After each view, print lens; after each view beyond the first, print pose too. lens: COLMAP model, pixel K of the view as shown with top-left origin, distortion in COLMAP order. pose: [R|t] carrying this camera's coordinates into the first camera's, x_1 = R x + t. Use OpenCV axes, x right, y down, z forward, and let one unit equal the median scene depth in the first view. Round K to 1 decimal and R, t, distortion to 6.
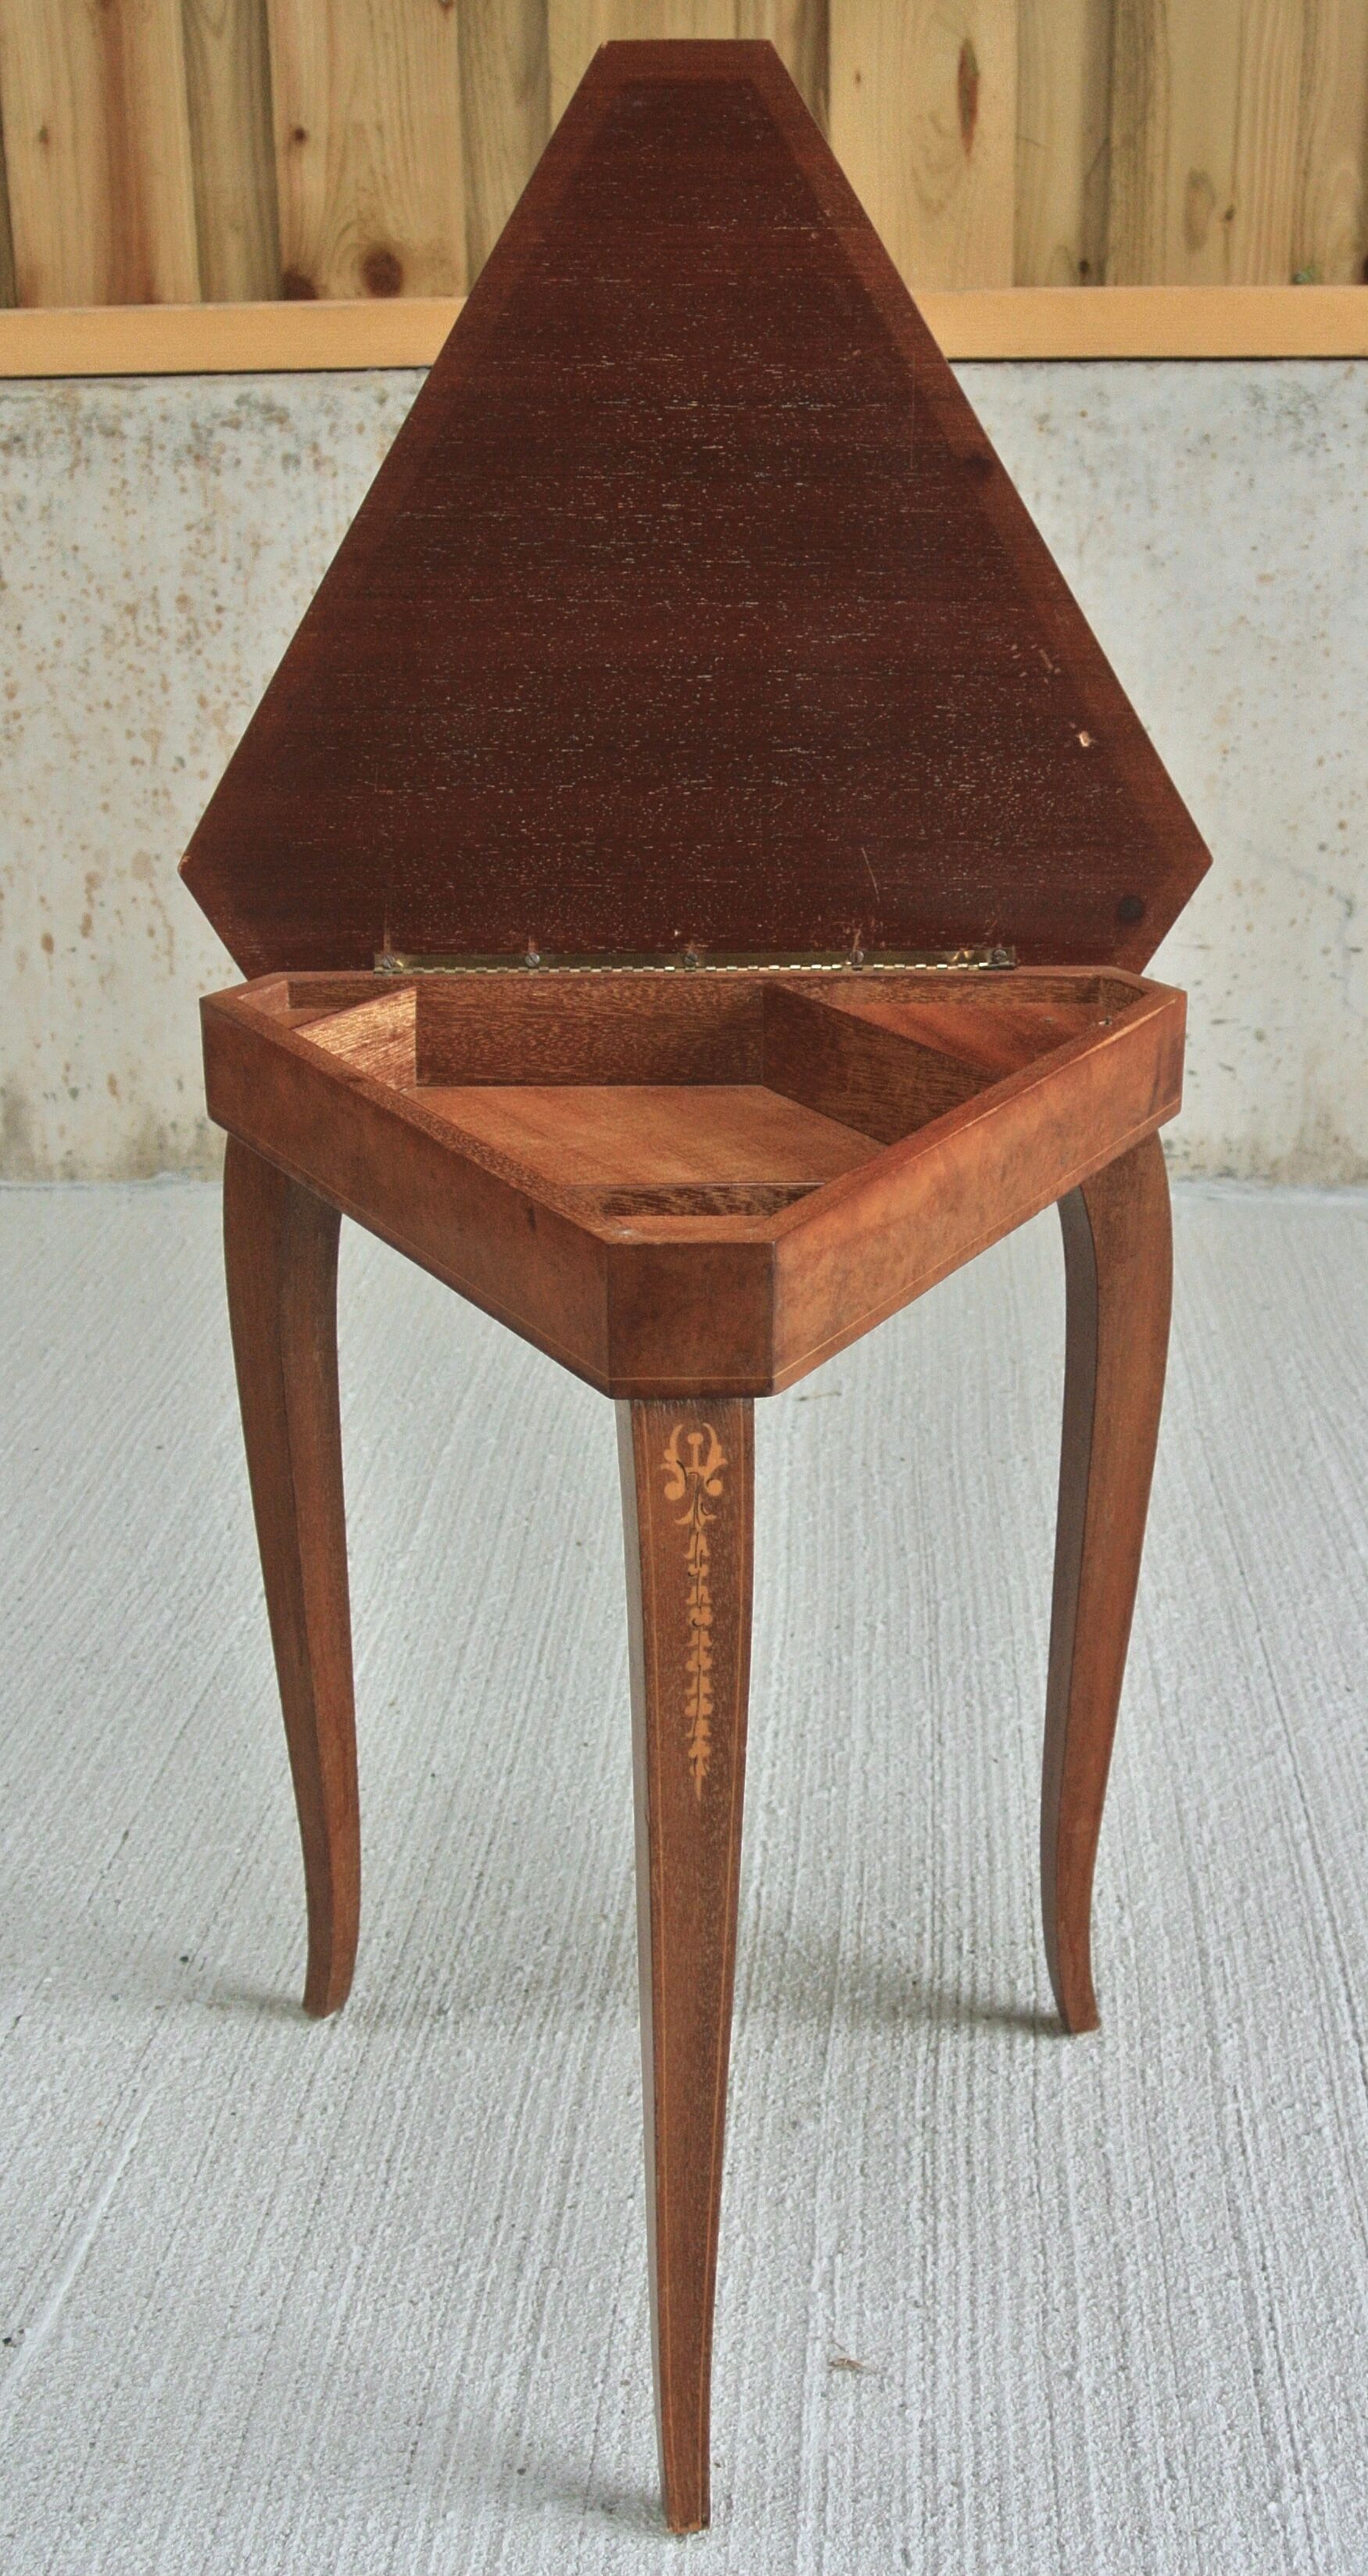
lens RADIAL K [[2859.9, 0, 678.3], [0, 2859.9, 1289.8], [0, 0, 1]] dist [-0.040205, 0.000000]
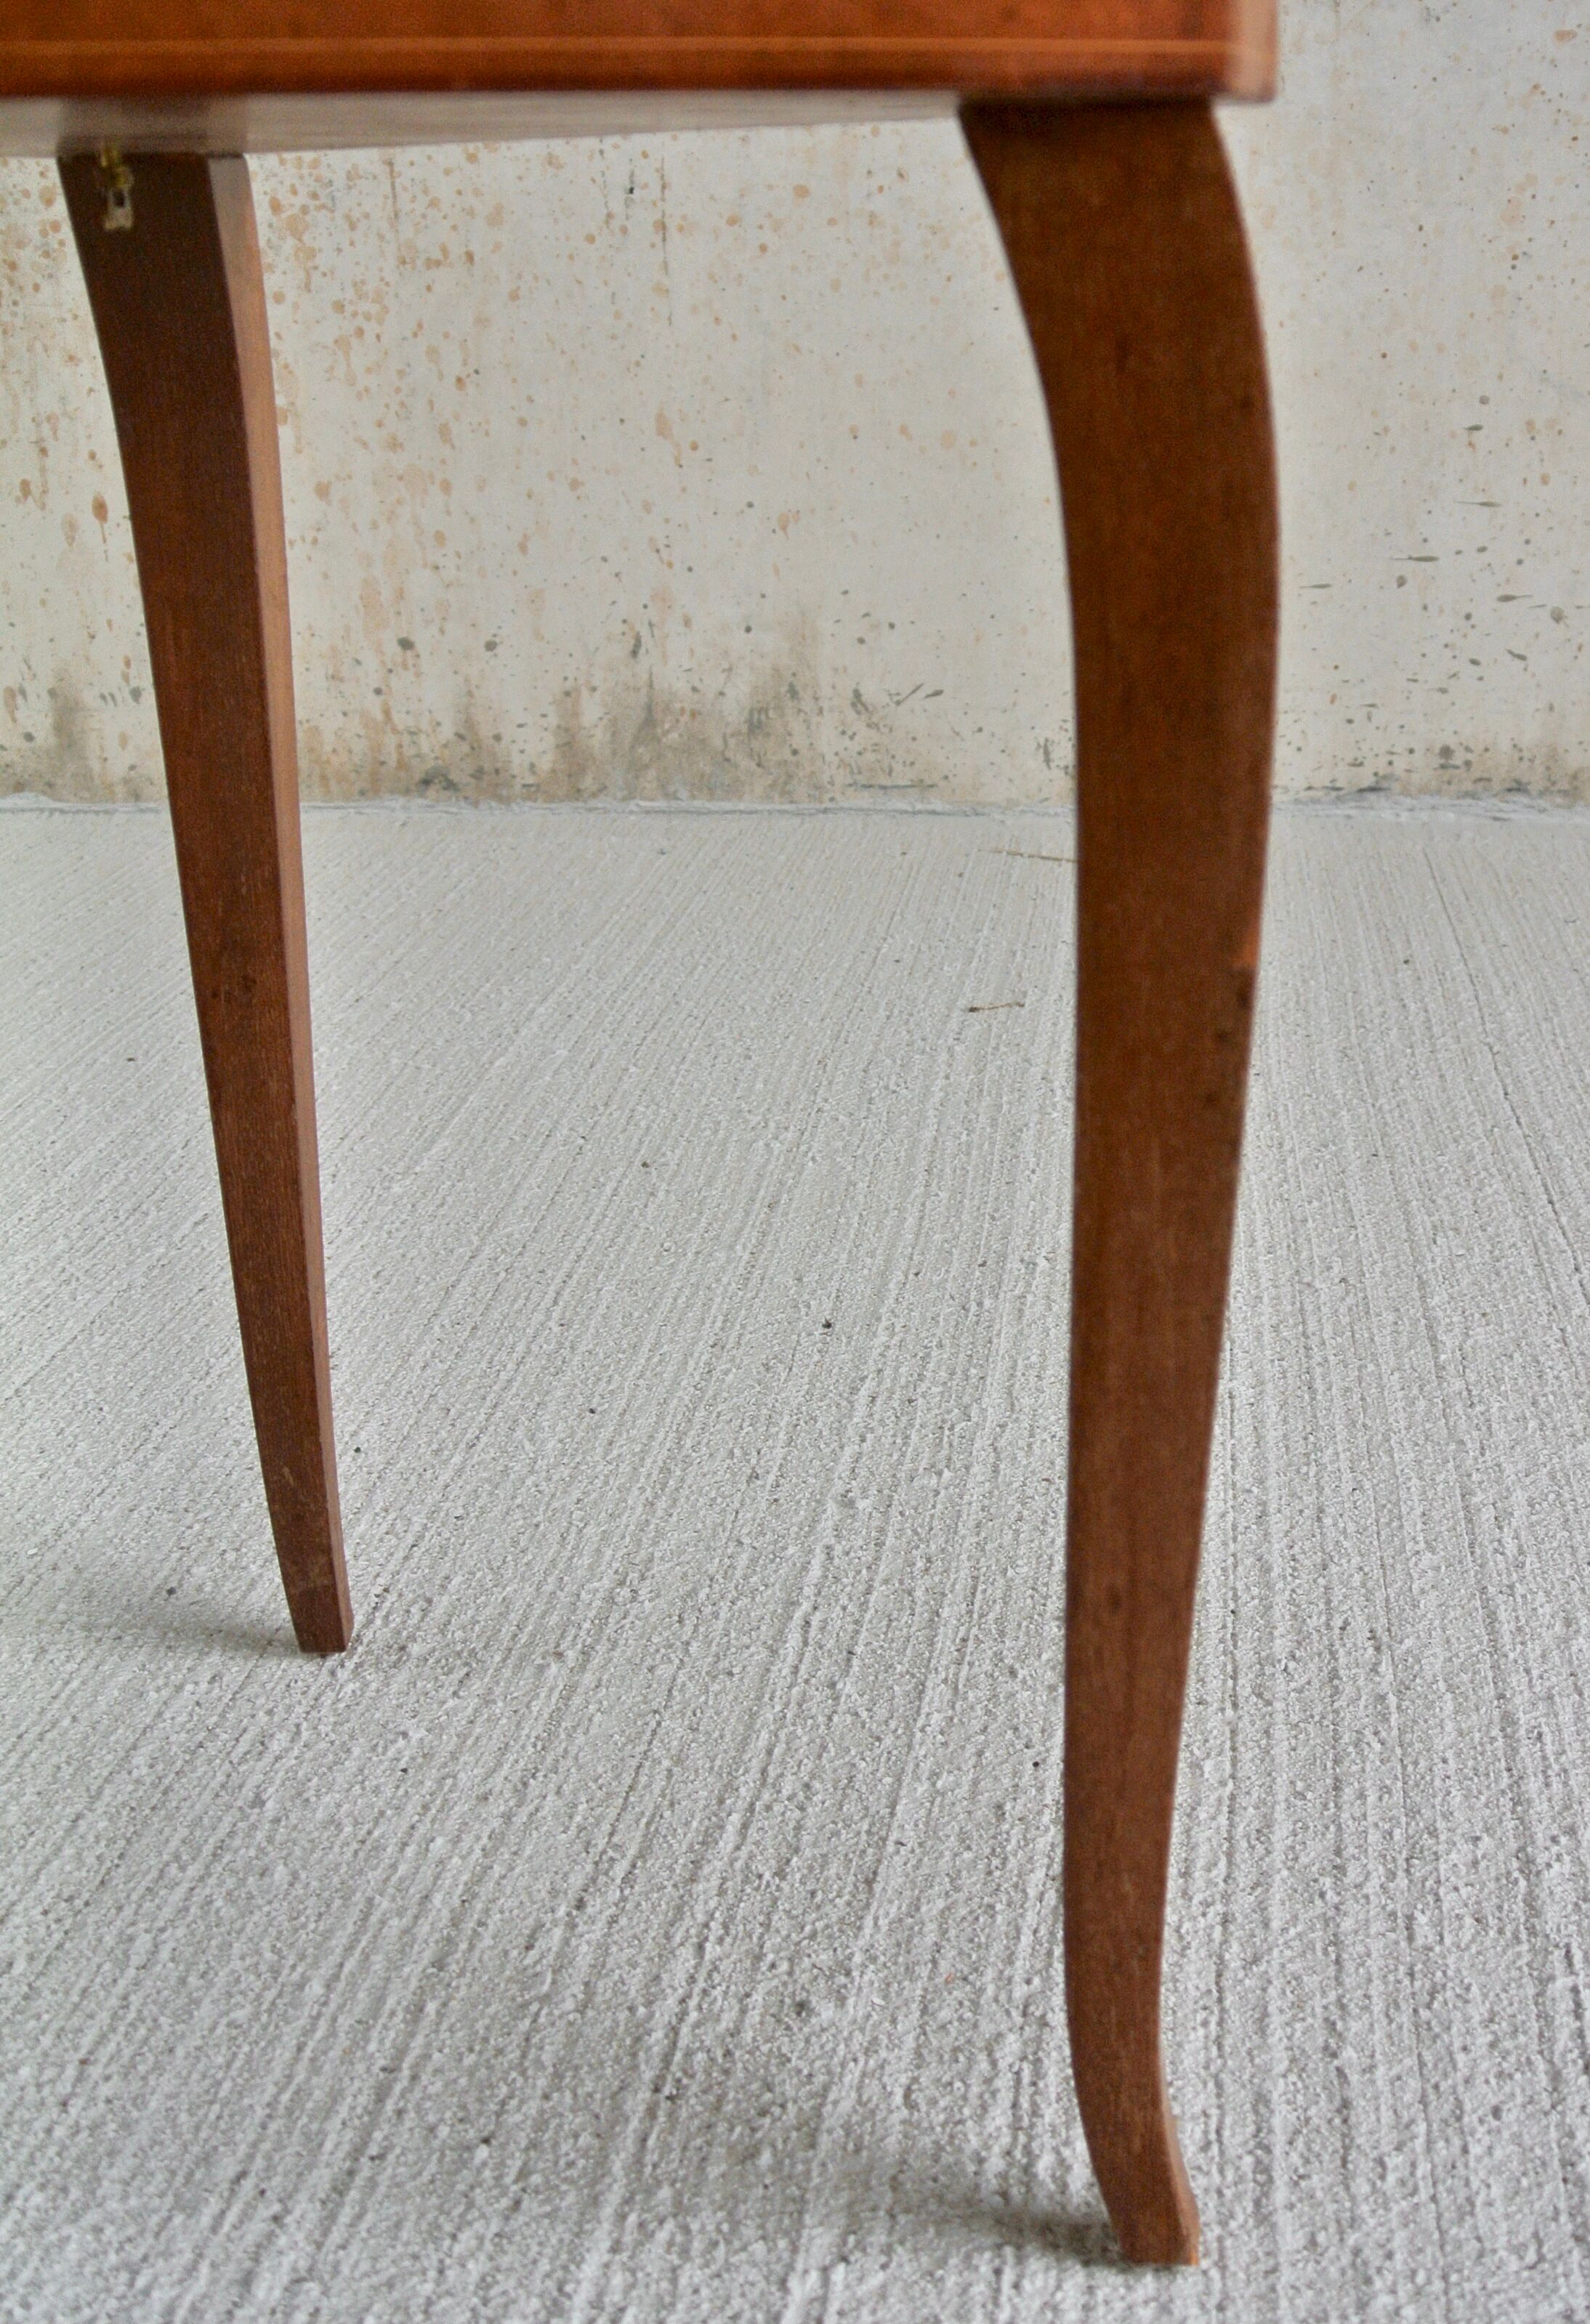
lens RADIAL K [[2591.5, 0, 945.3], [0, 2591.5, 1104.5], [0, 0, 1]] dist [-0.053990, 0.000000]
pose [[0.999806, 0.003881, -0.019332, 0.078869], [-0.004147, 0.999897, -0.013733, 0.117092], [0.019277, 0.013811, 0.999719, 0.476512]]
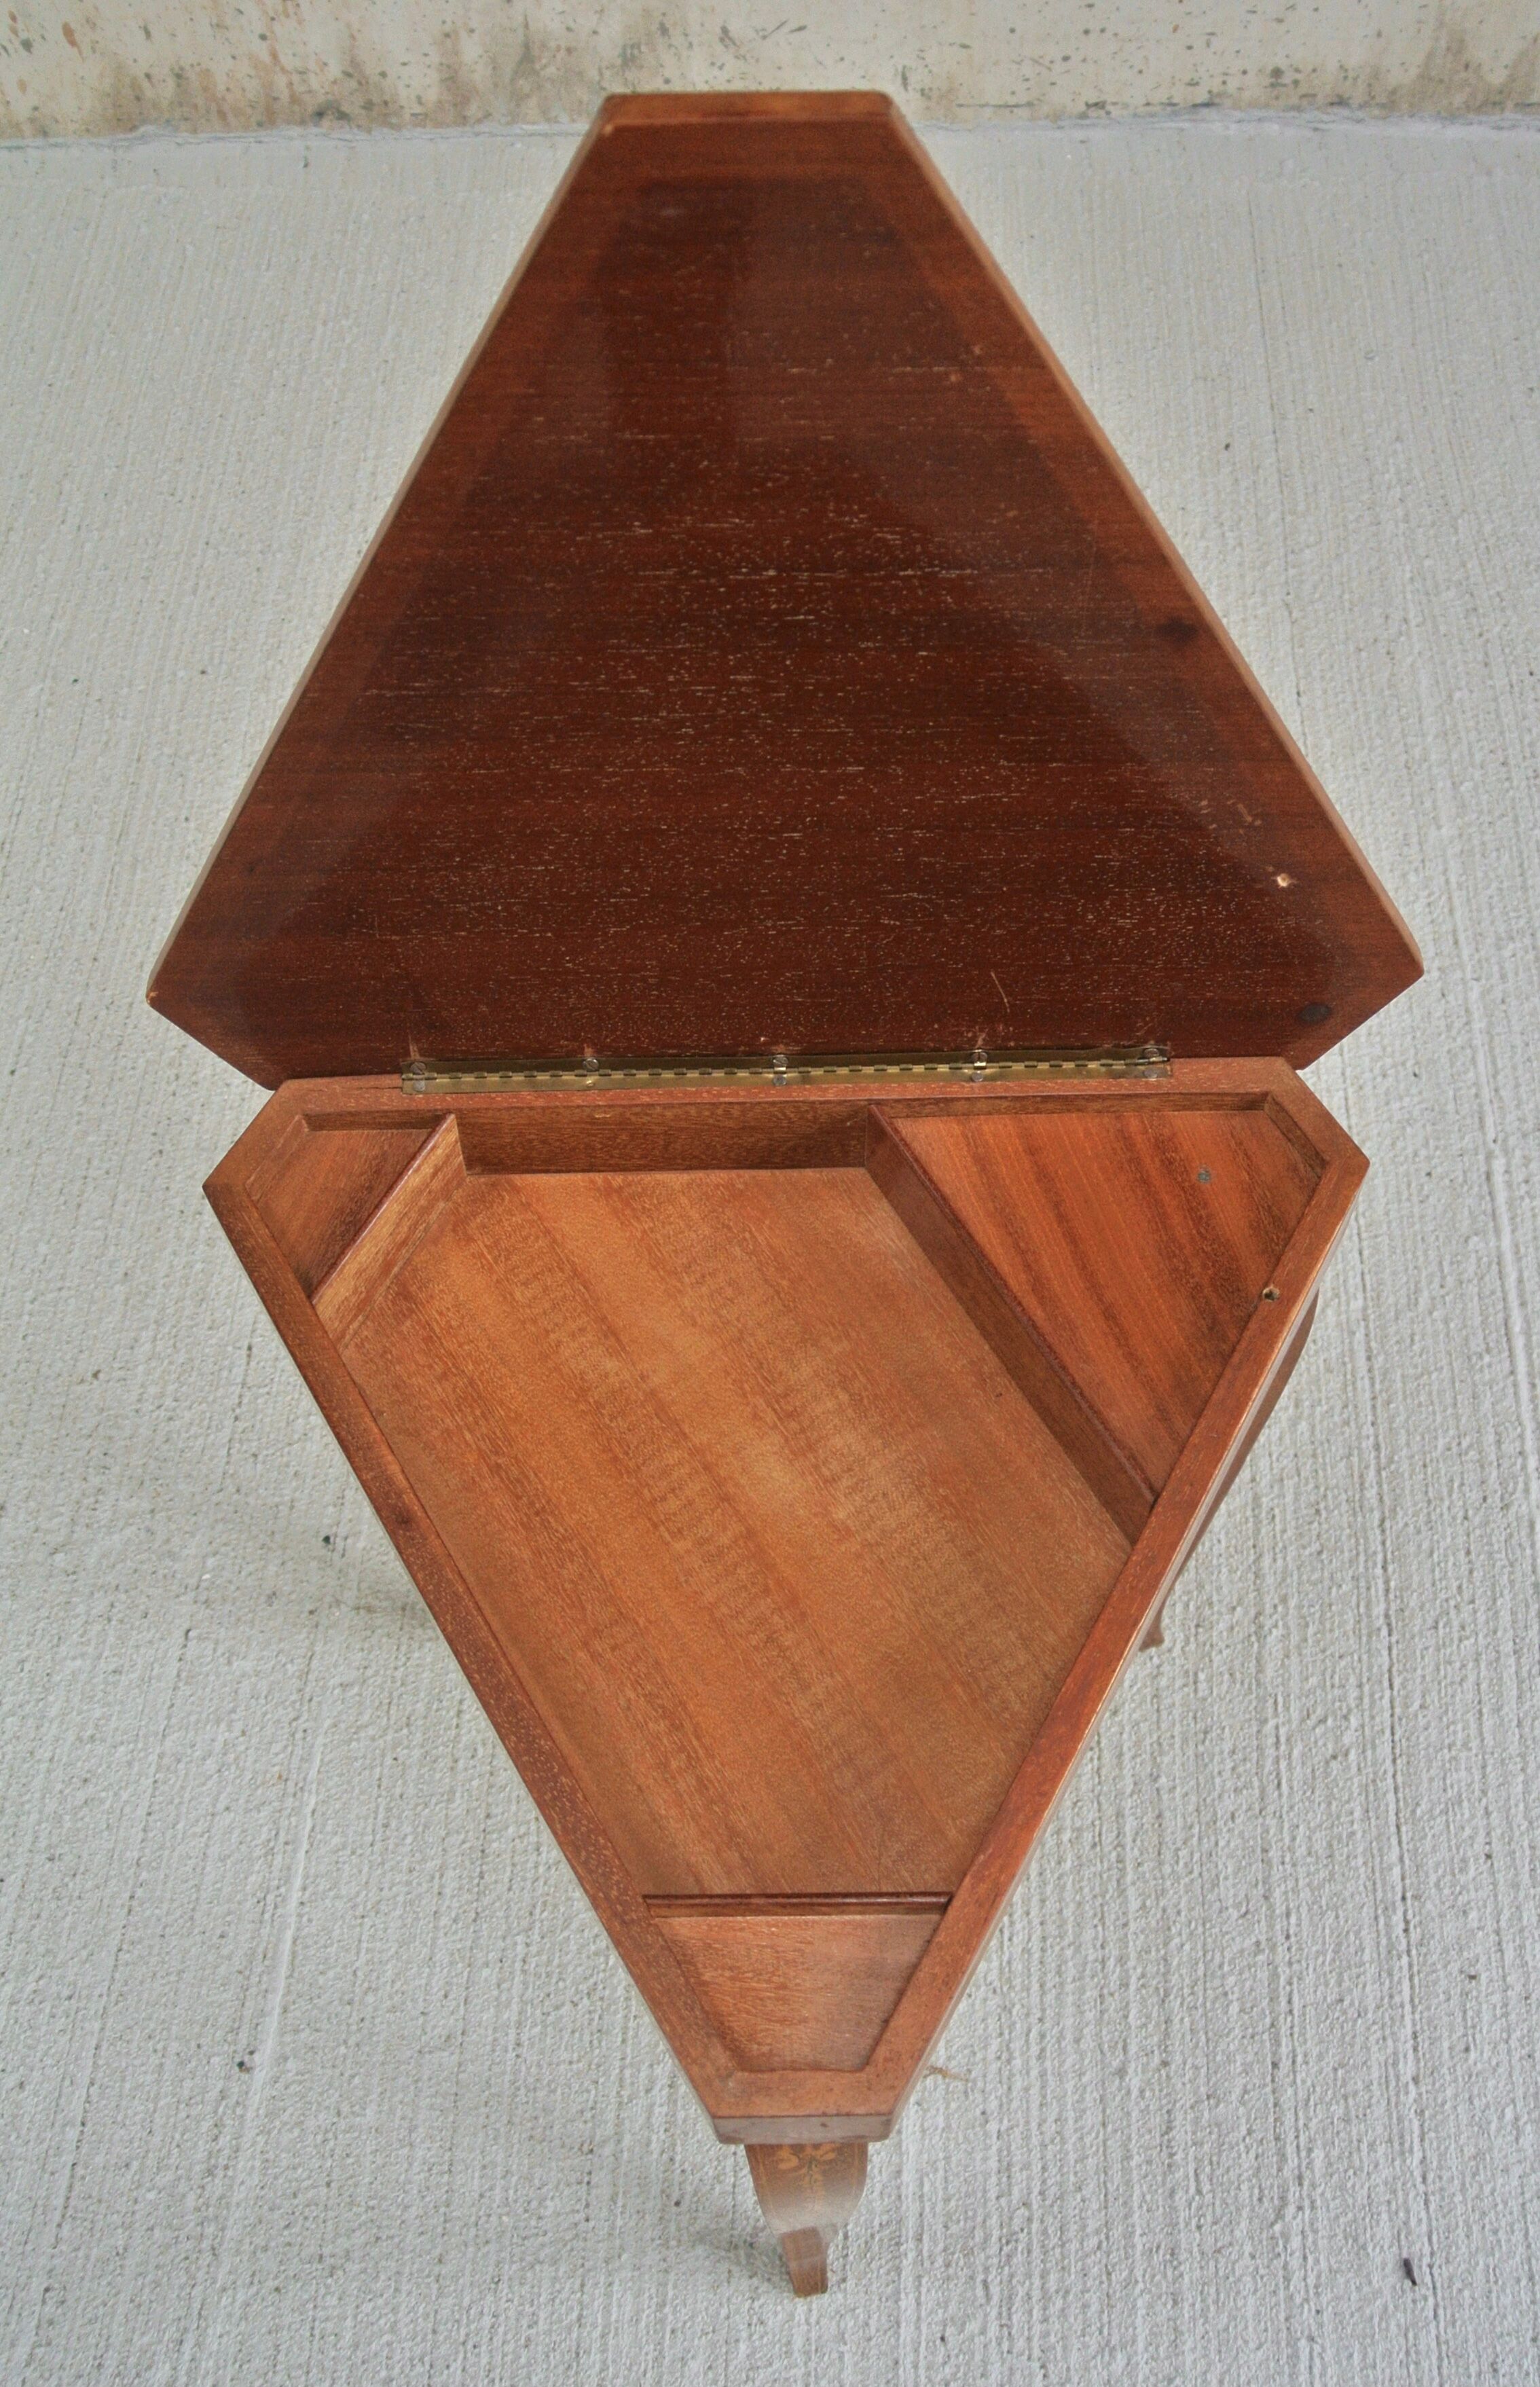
lens RADIAL K [[2432.0, 0, 774.1], [0, 2432.0, 1209.2], [0, 0, 1]] dist [-0.059732, 0.000000]
pose [[0.999311, -0.036593, 0.006147, -0.002903], [0.023966, 0.762993, 0.645962, -0.500642], [-0.028328, -0.645370, 0.763344, 0.399835]]
